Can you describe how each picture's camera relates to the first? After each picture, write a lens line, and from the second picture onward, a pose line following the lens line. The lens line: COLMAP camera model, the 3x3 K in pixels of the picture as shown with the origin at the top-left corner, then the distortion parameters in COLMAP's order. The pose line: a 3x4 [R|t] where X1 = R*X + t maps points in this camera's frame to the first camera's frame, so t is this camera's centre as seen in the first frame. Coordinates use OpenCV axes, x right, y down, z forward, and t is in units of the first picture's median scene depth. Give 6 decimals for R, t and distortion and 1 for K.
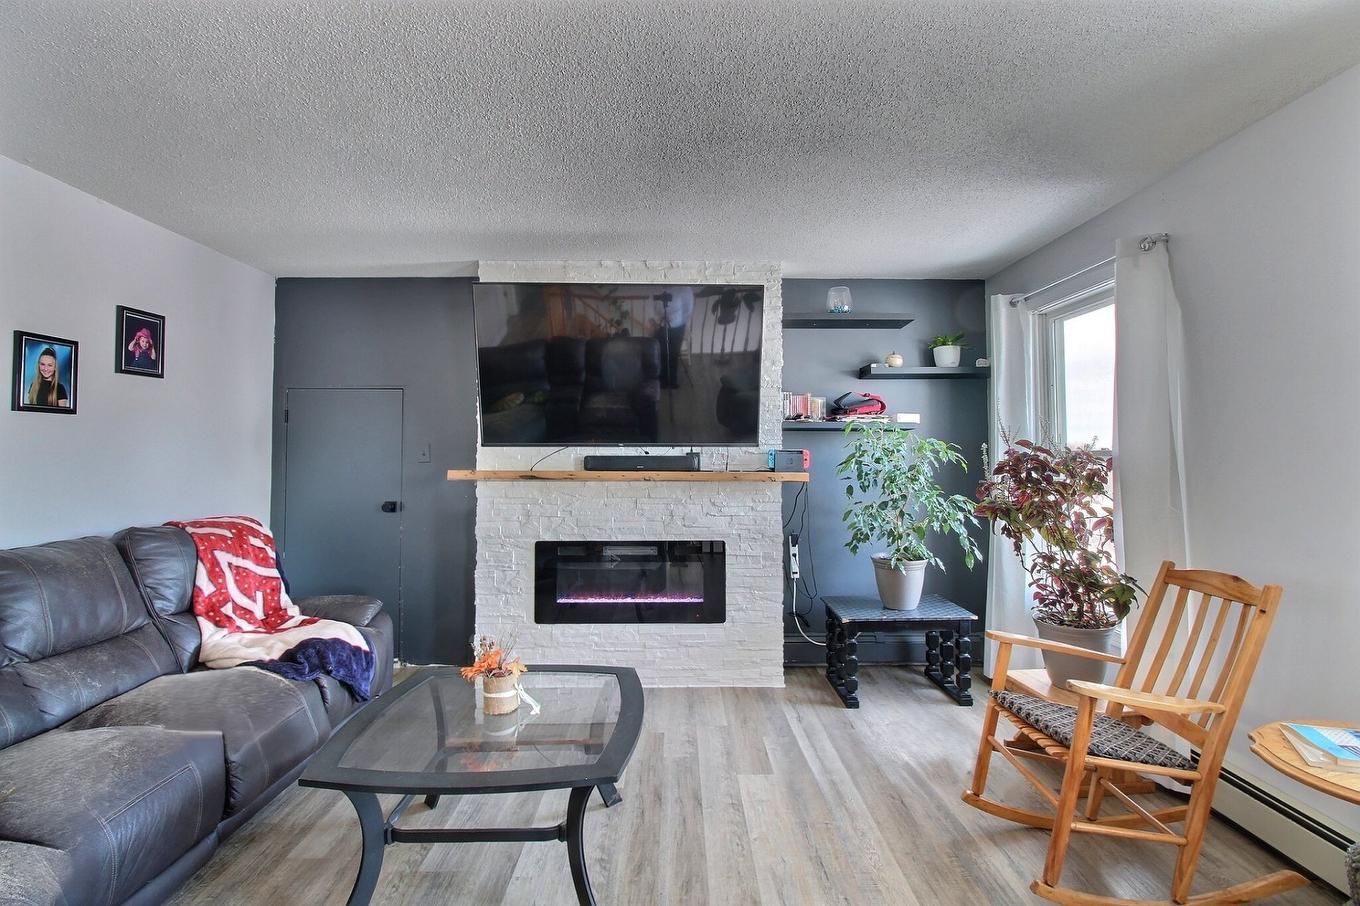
lens RADIAL K [[631.4, 0, 686.4], [0, 631.4, 435.6], [0, 0, 1]] dist [0.001487, -0.014669]
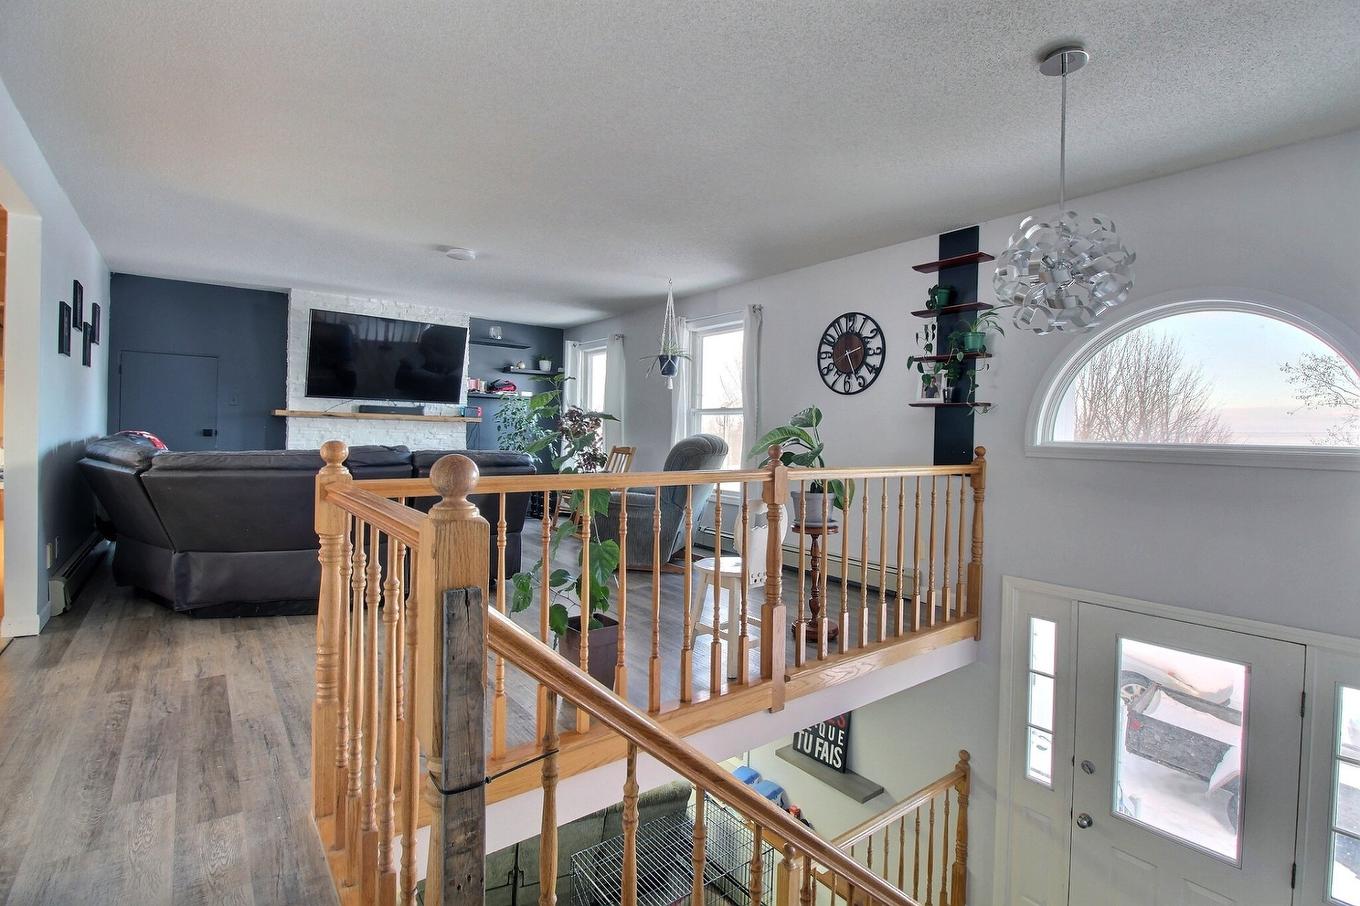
lens RADIAL K [[631.4, 0, 686.4], [0, 631.4, 435.6], [0, 0, 1]] dist [0.001487, -0.014669]
pose [[0.799086, 0.015541, 0.601016, -0.513962], [-0.042798, 0.998600, 0.031081, 0.023514], [-0.599692, -0.050558, 0.798632, -1.060965]]
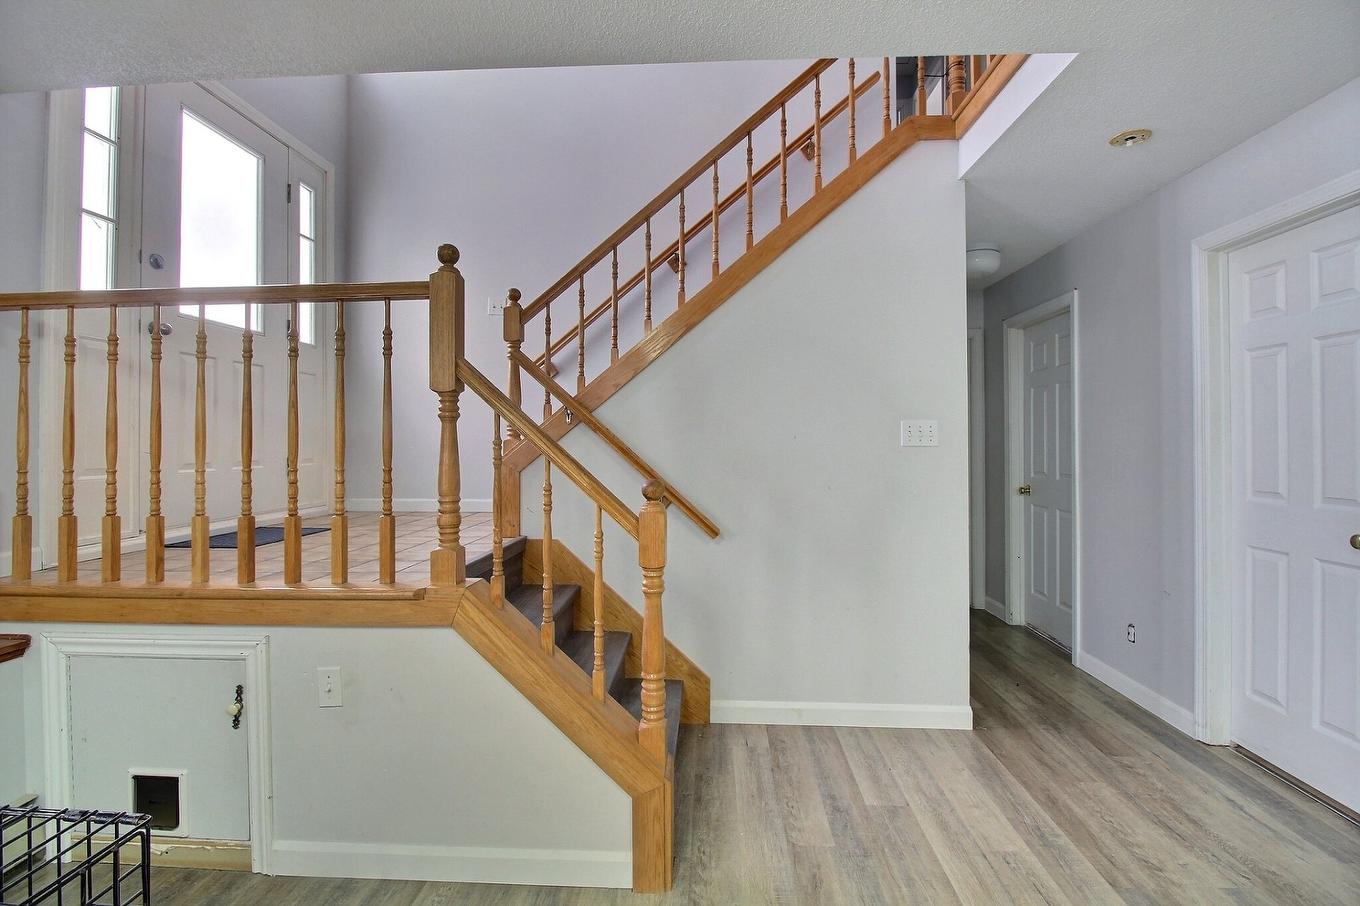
lens RADIAL K [[631.4, 0, 686.4], [0, 631.4, 435.6], [0, 0, 1]] dist [0.001487, -0.014669]
pose [[-0.997870, 0.008755, 0.064645, -0.120404], [0.005957, 0.999042, -0.043363, 0.786148], [-0.064963, -0.042886, -0.996966, 0.023340]]
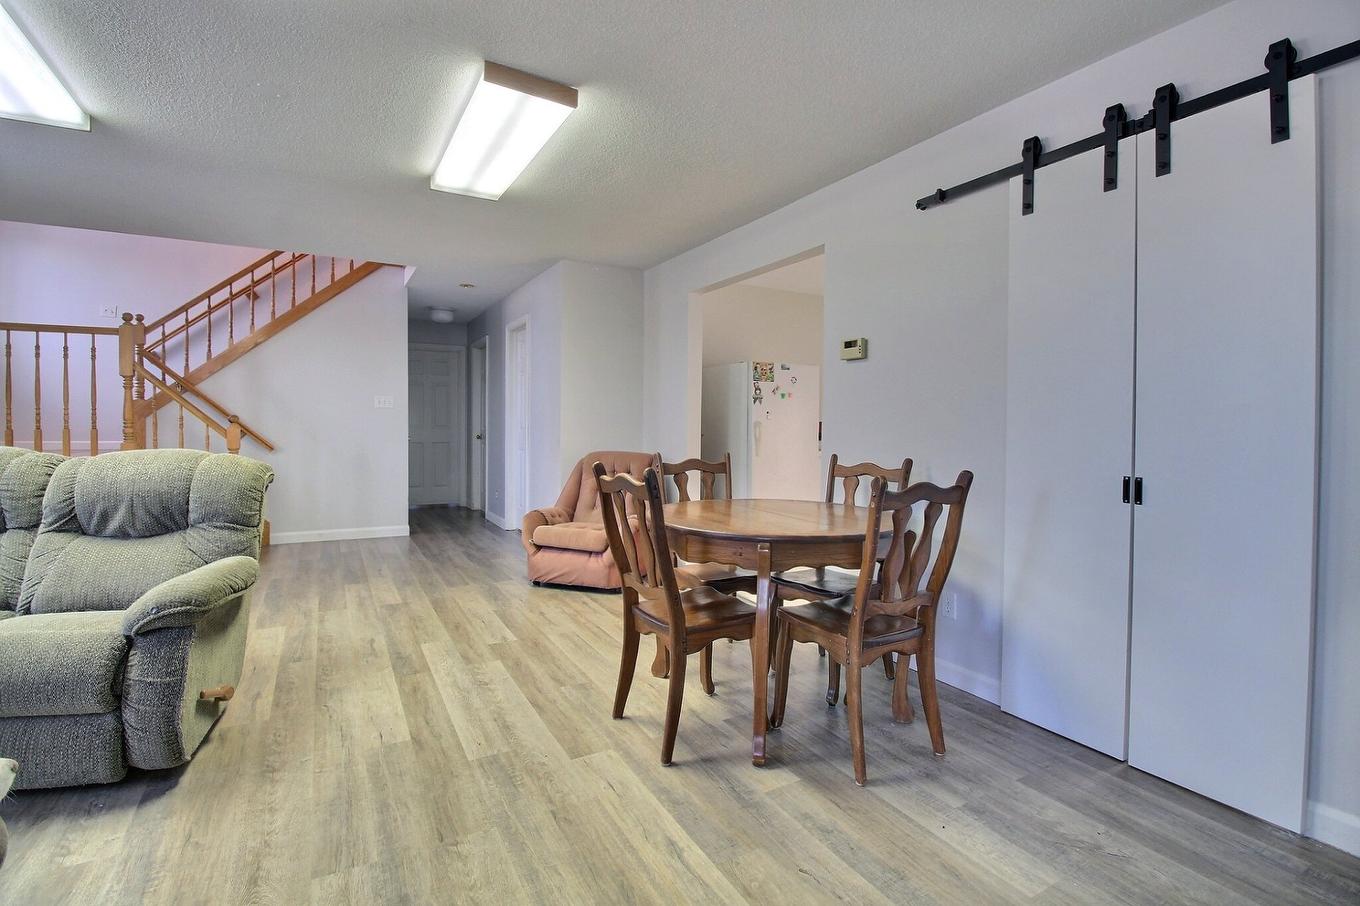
lens RADIAL K [[631.4, 0, 686.4], [0, 631.4, 435.6], [0, 0, 1]] dist [0.001487, -0.014669]
pose [[-0.876637, 0.005937, -0.481115, -0.259040], [0.010000, 0.999933, -0.005882, 0.862145], [0.481048, -0.009968, -0.876638, 1.140740]]
